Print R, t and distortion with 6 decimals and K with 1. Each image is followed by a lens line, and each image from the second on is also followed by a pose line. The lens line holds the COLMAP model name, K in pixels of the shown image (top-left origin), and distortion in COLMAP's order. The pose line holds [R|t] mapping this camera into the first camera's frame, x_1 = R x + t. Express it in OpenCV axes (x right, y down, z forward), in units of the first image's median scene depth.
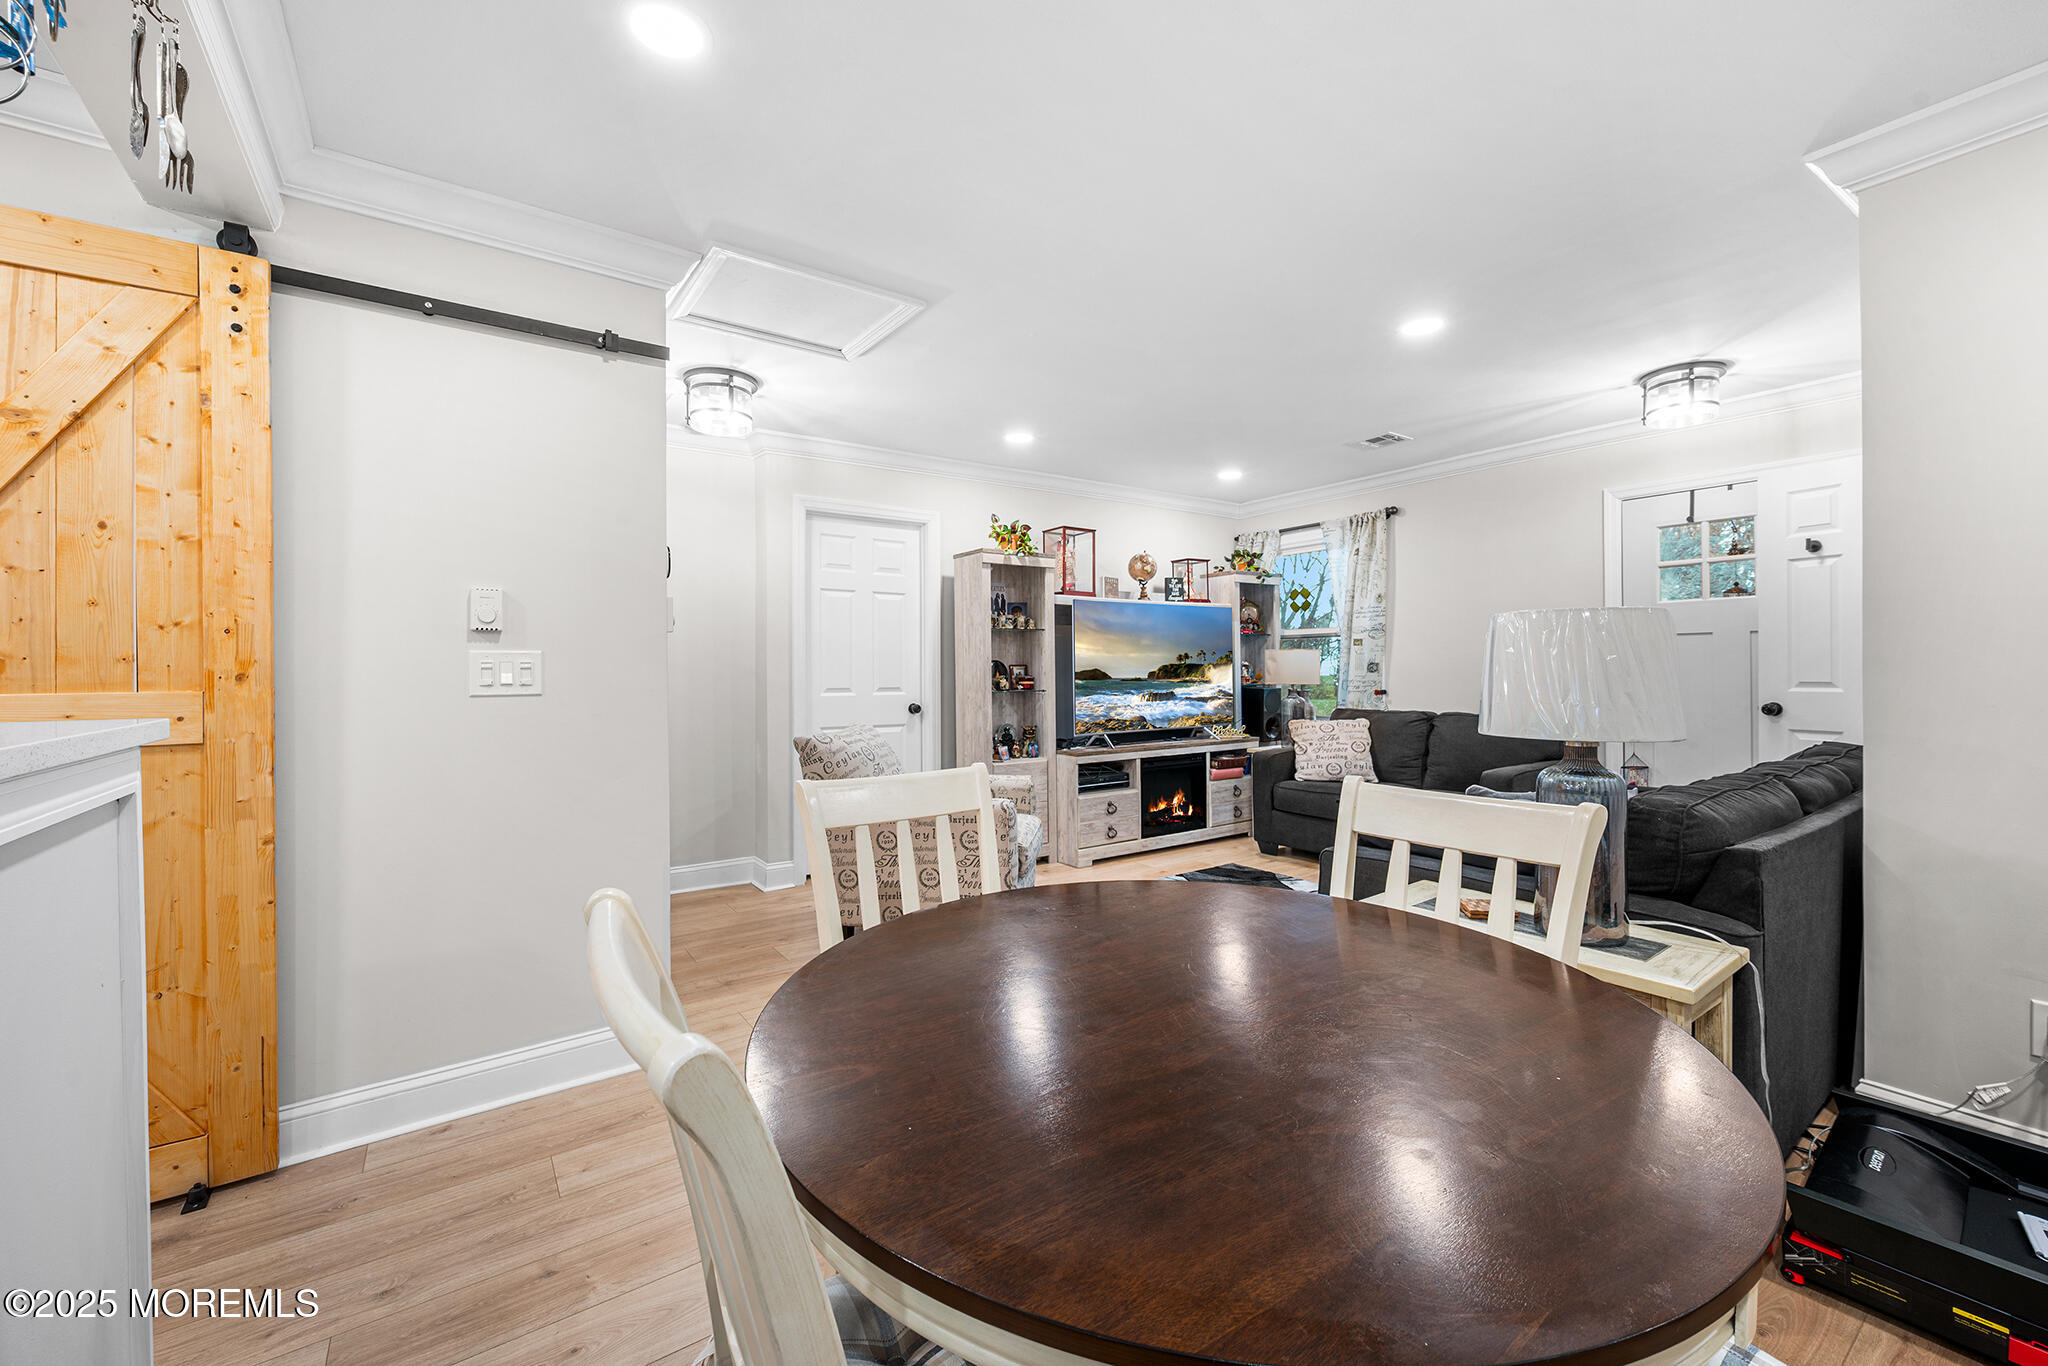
lens RADIAL K [[827.0, 0, 1006.7], [0, 827.0, 674.5], [0, 0, 1]] dist [0.006719, -0.000904]
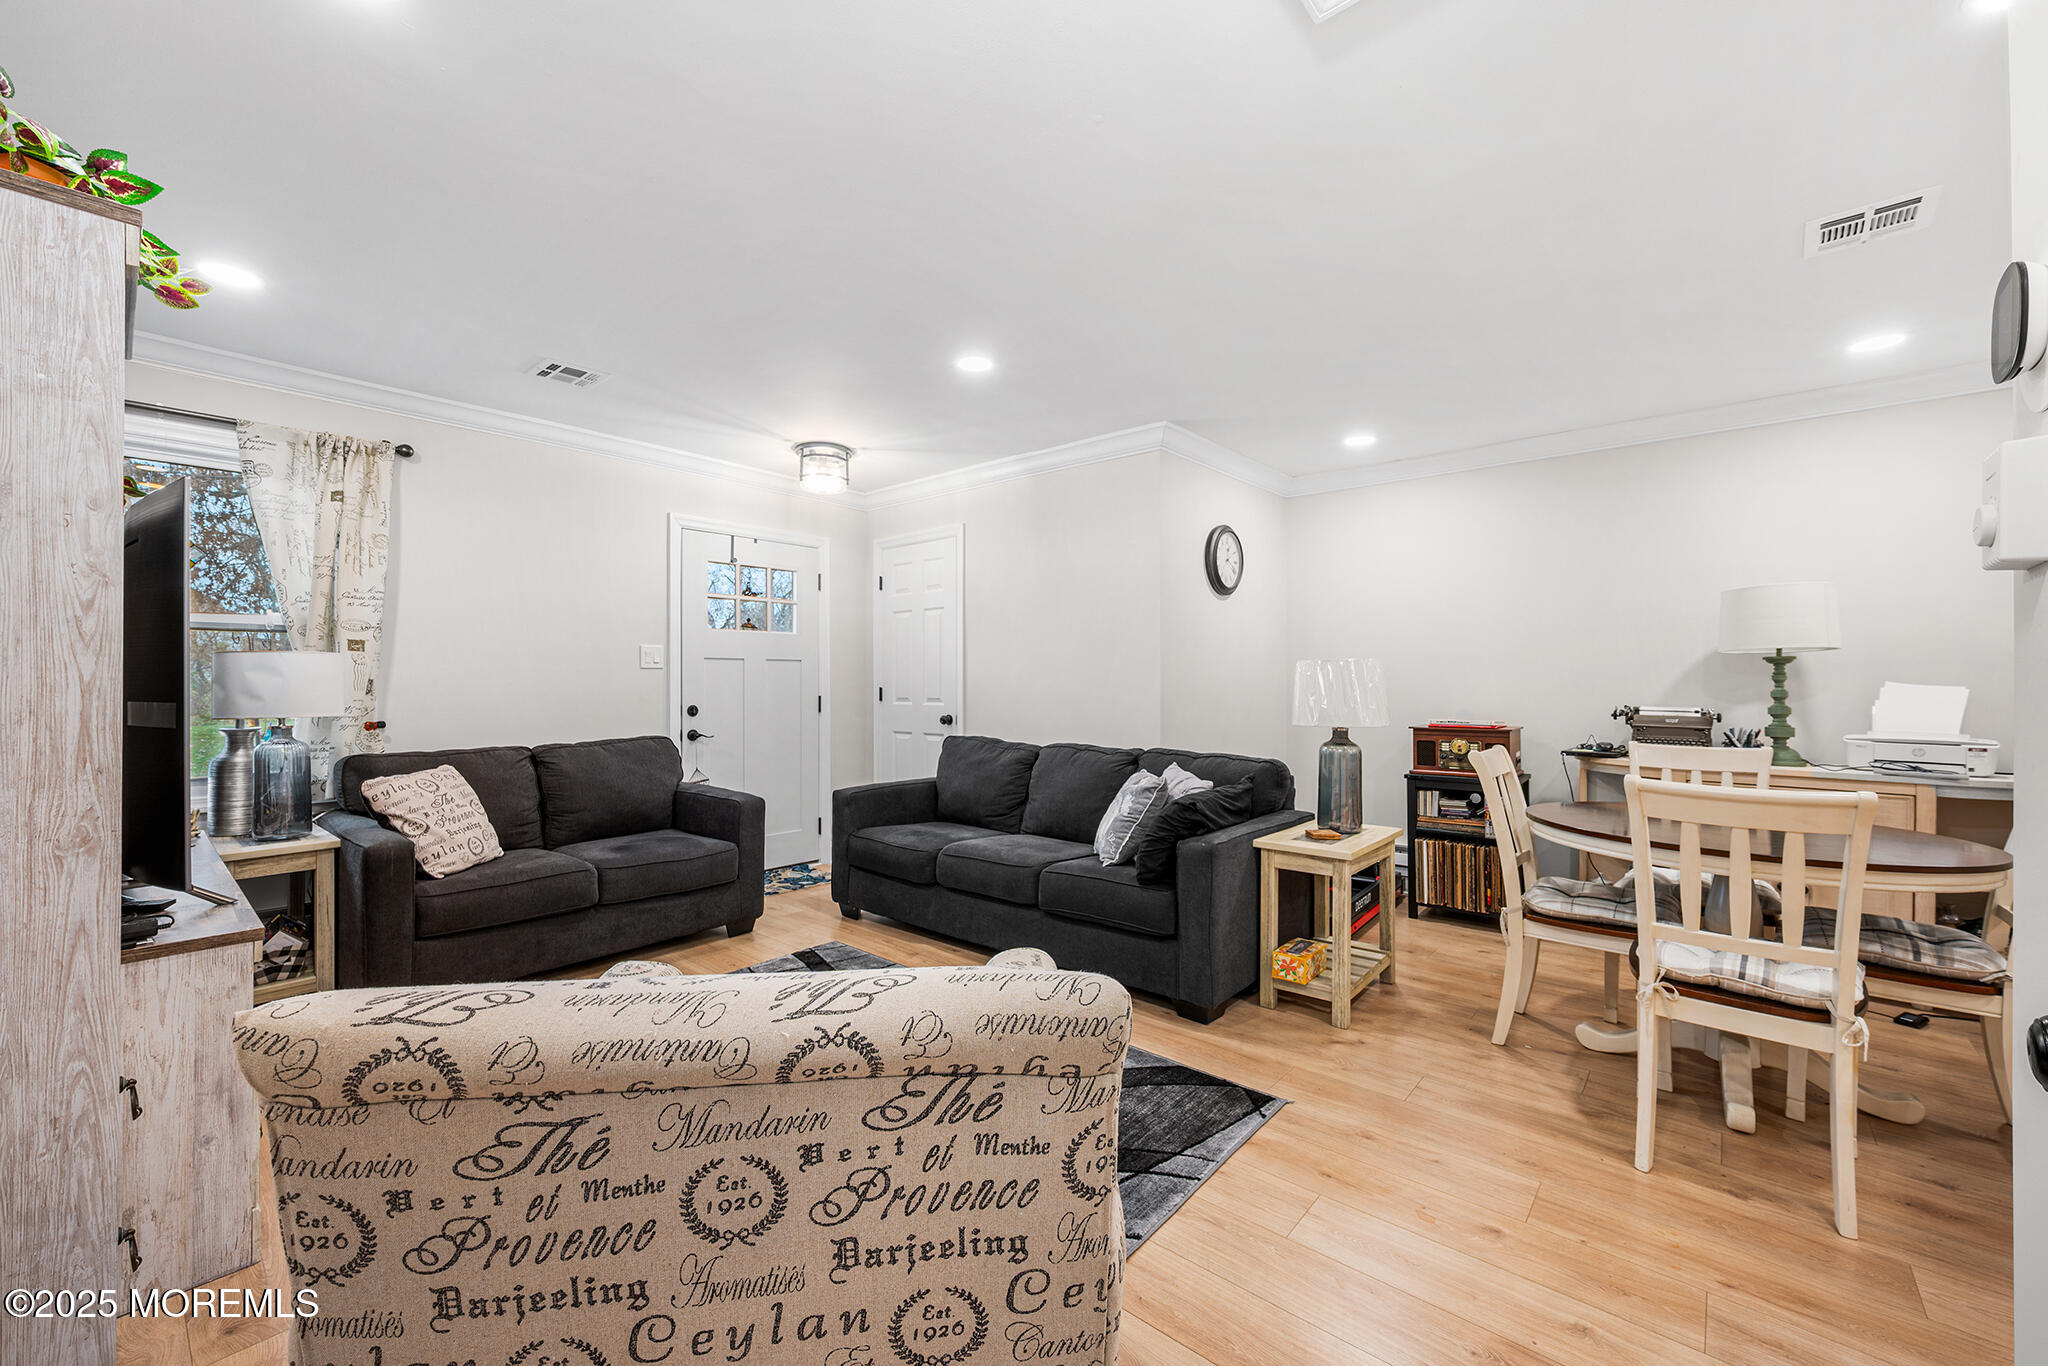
lens RADIAL K [[827.0, 0, 1015.4], [0, 827.0, 679.3], [0, 0, 1]] dist [0.006719, -0.000904]
pose [[-0.250295, 0.013104, 0.968081, -0.323743], [0.006179, 0.999910, -0.011938, -0.003981], [-0.968150, 0.002994, -0.250353, 0.751182]]
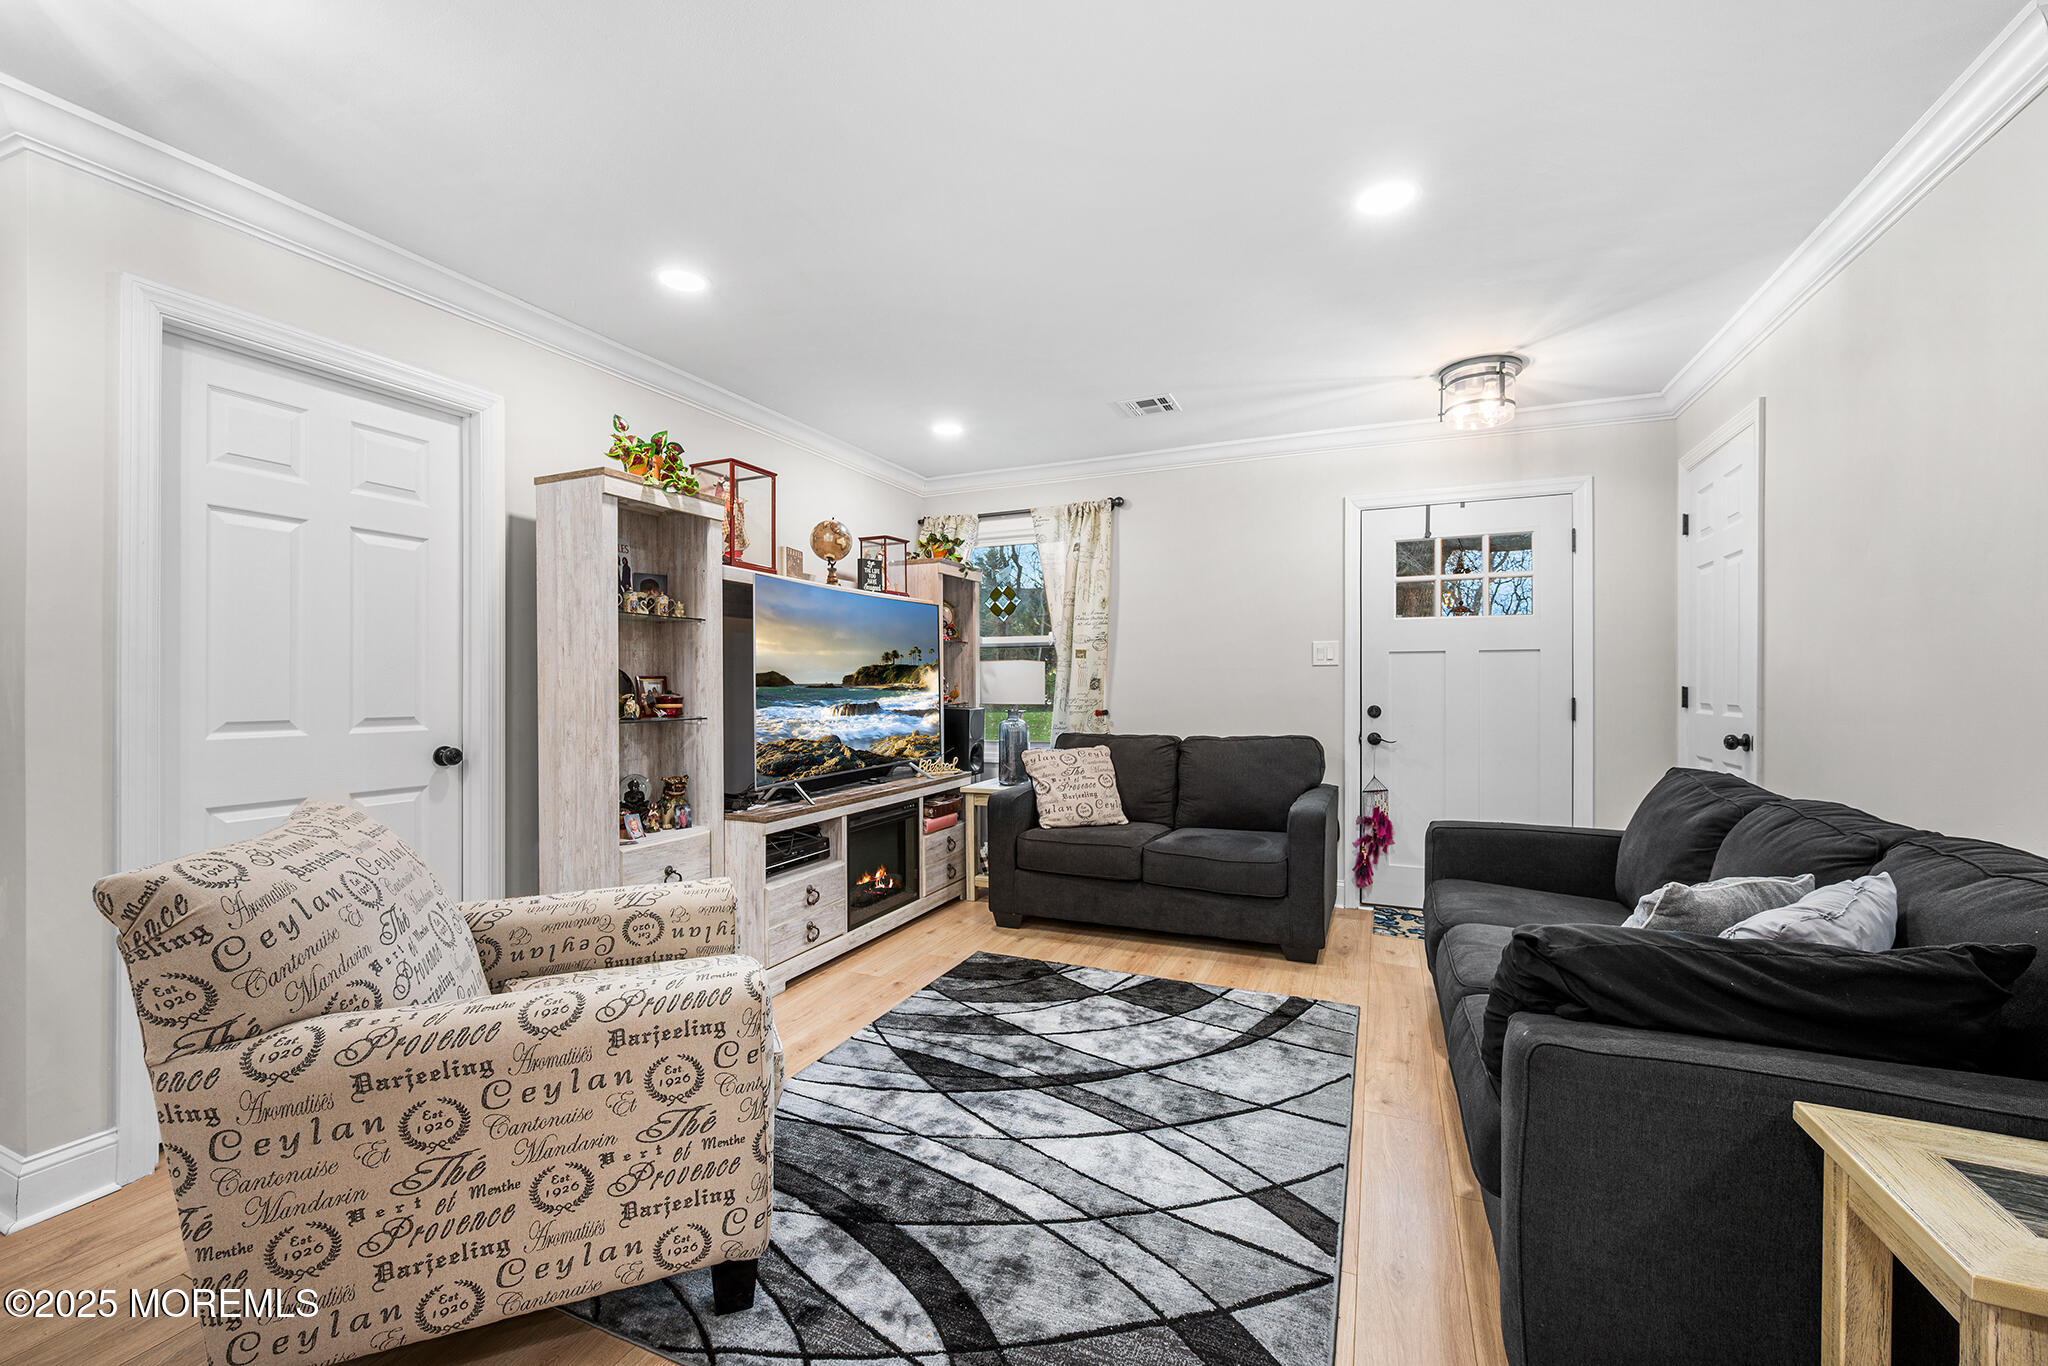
lens RADIAL K [[827.0, 0, 1017.4], [0, 827.0, 689.5], [0, 0, 1]] dist [0.006719, -0.000904]
pose [[0.853546, 0.002721, 0.521010, -0.076359], [-0.003603, 0.999993, 0.000680, -0.003521], [-0.521005, -0.002458, 0.853550, 0.347980]]
